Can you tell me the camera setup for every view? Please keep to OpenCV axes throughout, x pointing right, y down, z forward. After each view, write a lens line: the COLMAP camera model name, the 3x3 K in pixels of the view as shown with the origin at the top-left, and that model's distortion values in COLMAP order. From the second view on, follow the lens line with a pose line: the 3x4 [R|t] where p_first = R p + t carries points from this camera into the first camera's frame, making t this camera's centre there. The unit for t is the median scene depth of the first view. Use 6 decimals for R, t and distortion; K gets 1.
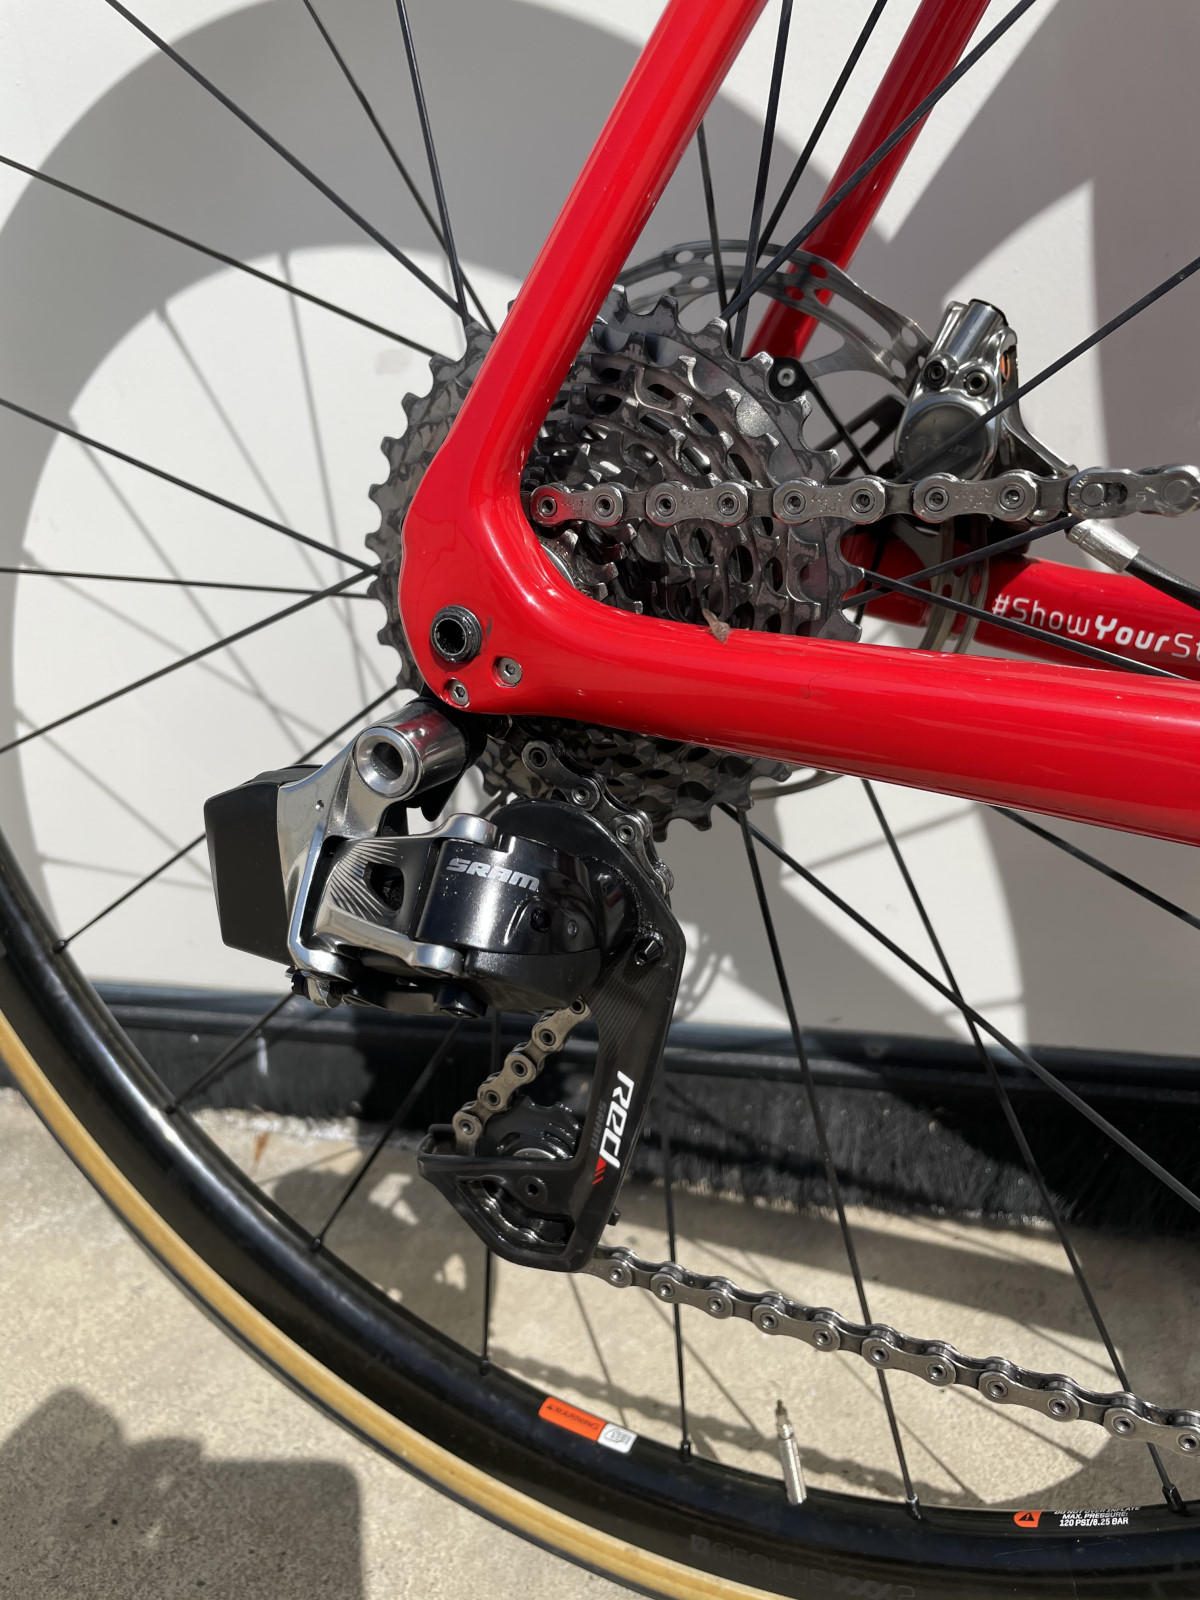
lens RADIAL K [[1233.3, 0, 600.0], [0, 1233.3, 800.0], [0, 0, 1]] dist [0.082910, -0.126830]
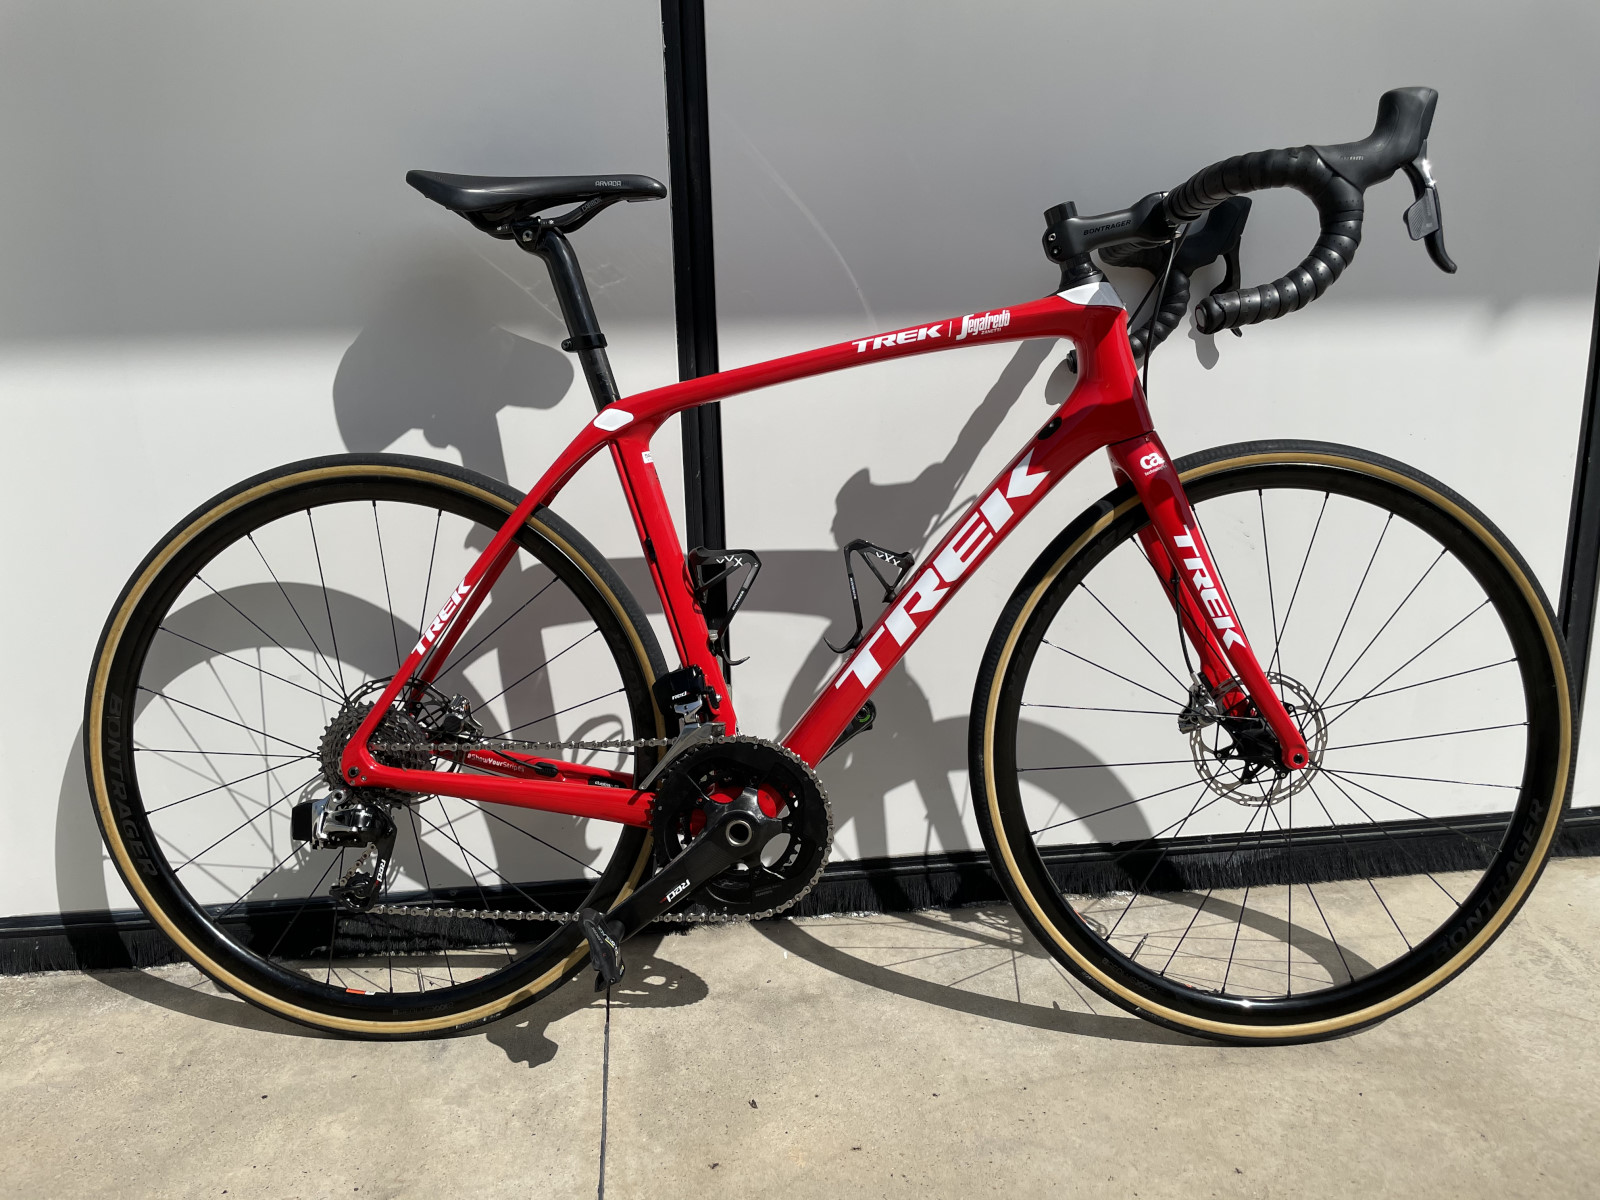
lens RADIAL K [[1233.3, 0, 800.0], [0, 1233.3, 600.0], [0, 0, 1]] dist [0.082910, -0.126830]
pose [[0.910177, 0.018165, 0.413820, -0.489943], [0.068282, 0.978791, -0.193149, 0.255859], [-0.408552, 0.204056, 0.889633, -3.880429]]
